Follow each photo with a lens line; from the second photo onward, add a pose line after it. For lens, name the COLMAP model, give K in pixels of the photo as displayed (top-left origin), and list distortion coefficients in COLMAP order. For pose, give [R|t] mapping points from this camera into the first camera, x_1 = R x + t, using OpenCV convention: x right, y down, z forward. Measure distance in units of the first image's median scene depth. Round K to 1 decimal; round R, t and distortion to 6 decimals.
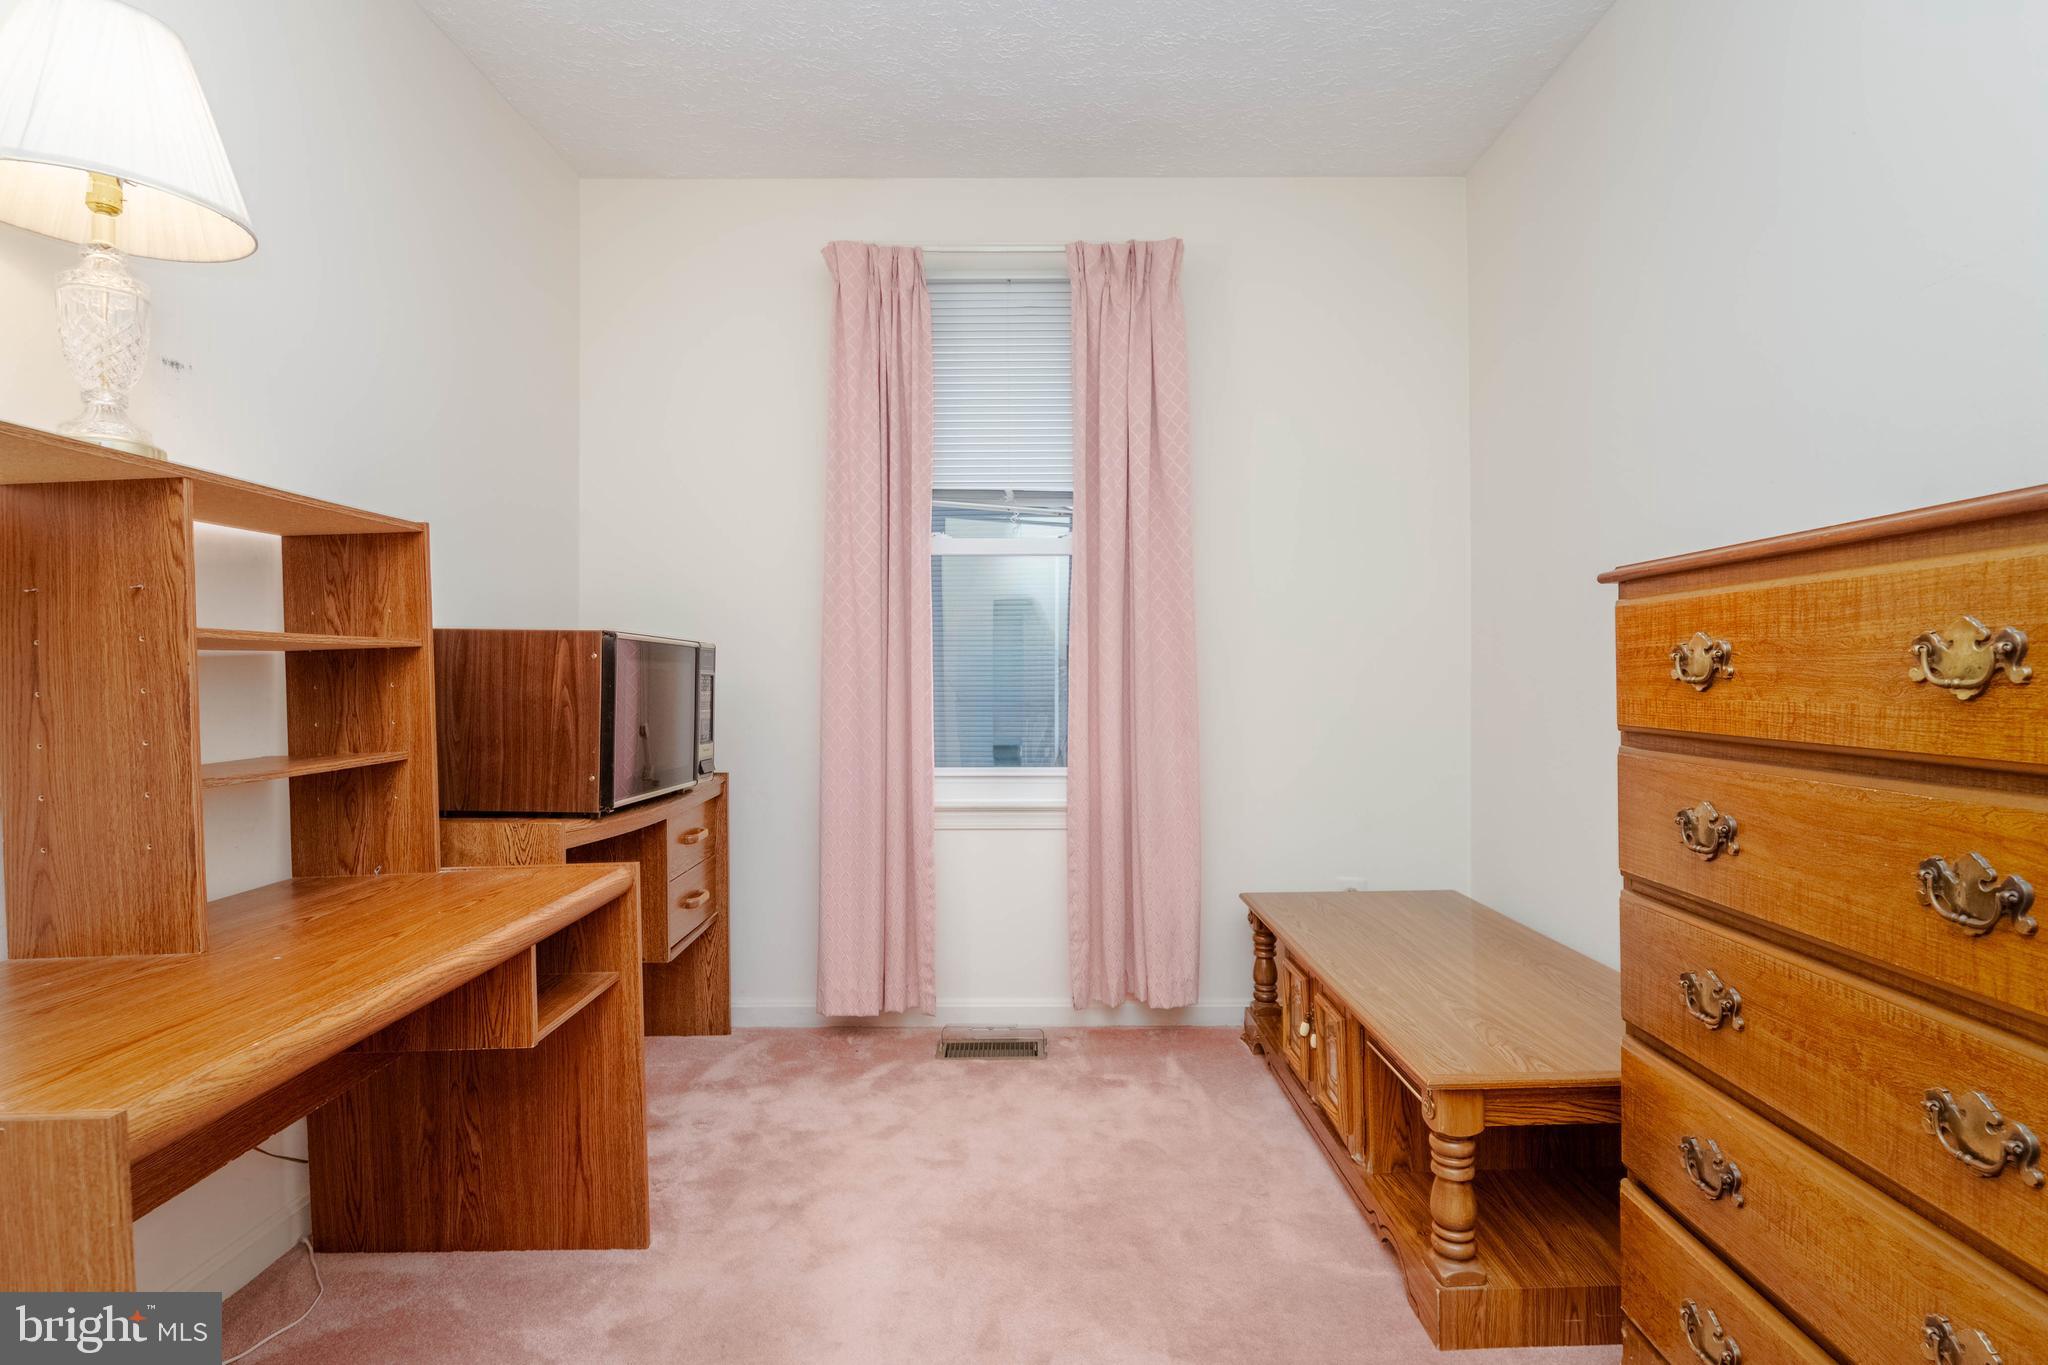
lens RADIAL K [[1042.1, 0, 1029.6], [0, 1042.1, 688.5], [0, 0, 1]] dist [0.026648, -0.014730]
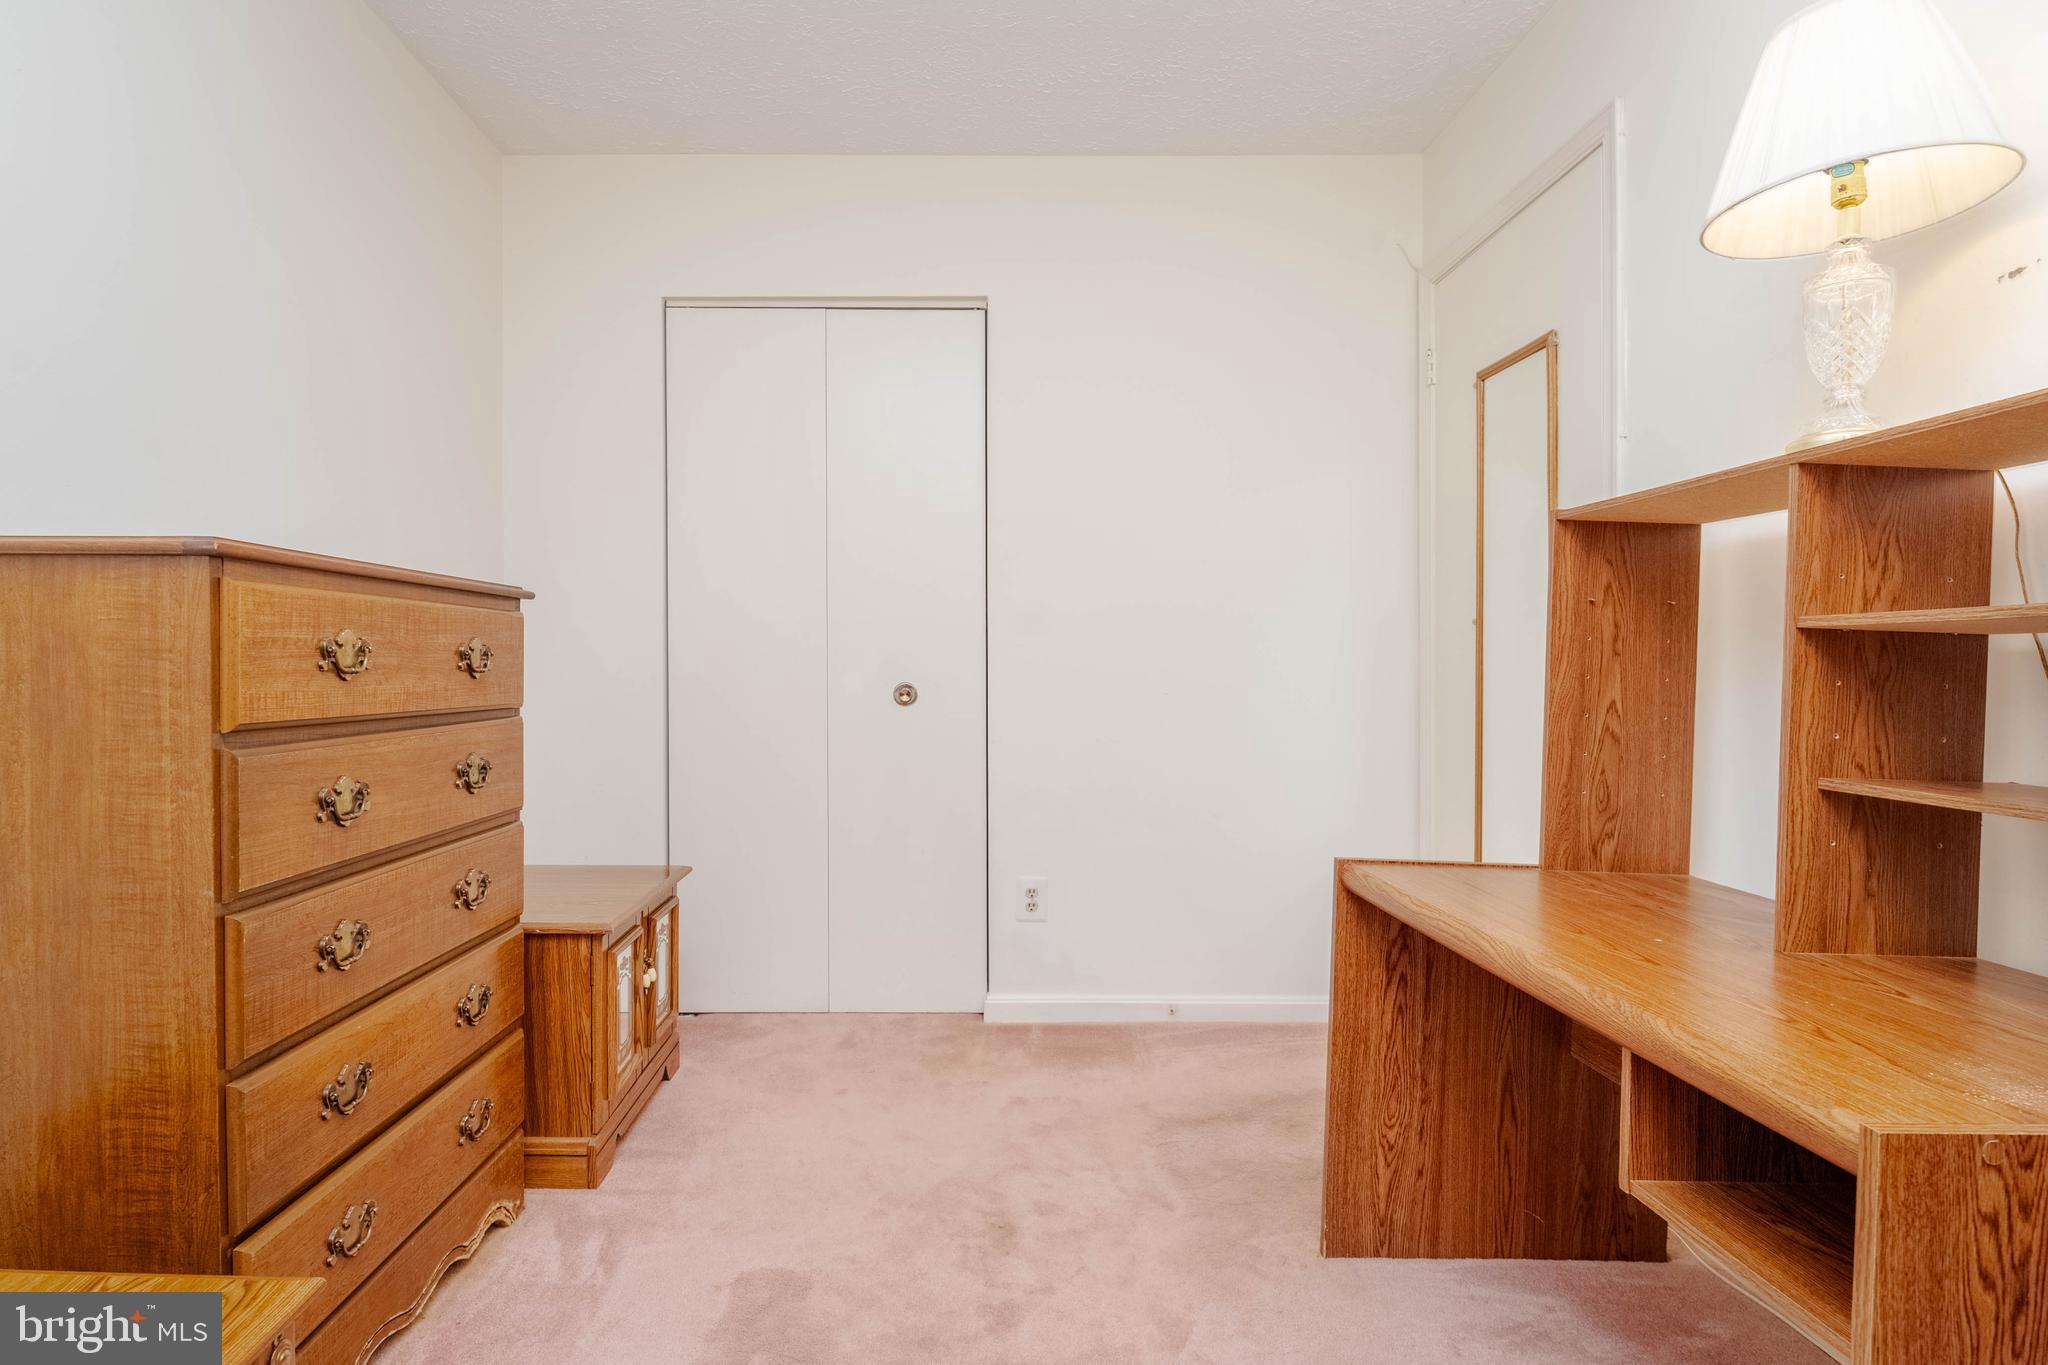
lens RADIAL K [[1042.1, 0, 1029.6], [0, 1042.1, 688.5], [0, 0, 1]] dist [0.026648, -0.014730]
pose [[-0.997713, 0.001677, -0.067570, -0.019934], [-0.000723, 0.999370, 0.035487, -0.018653], [0.067587, 0.035455, -0.997083, 1.369698]]
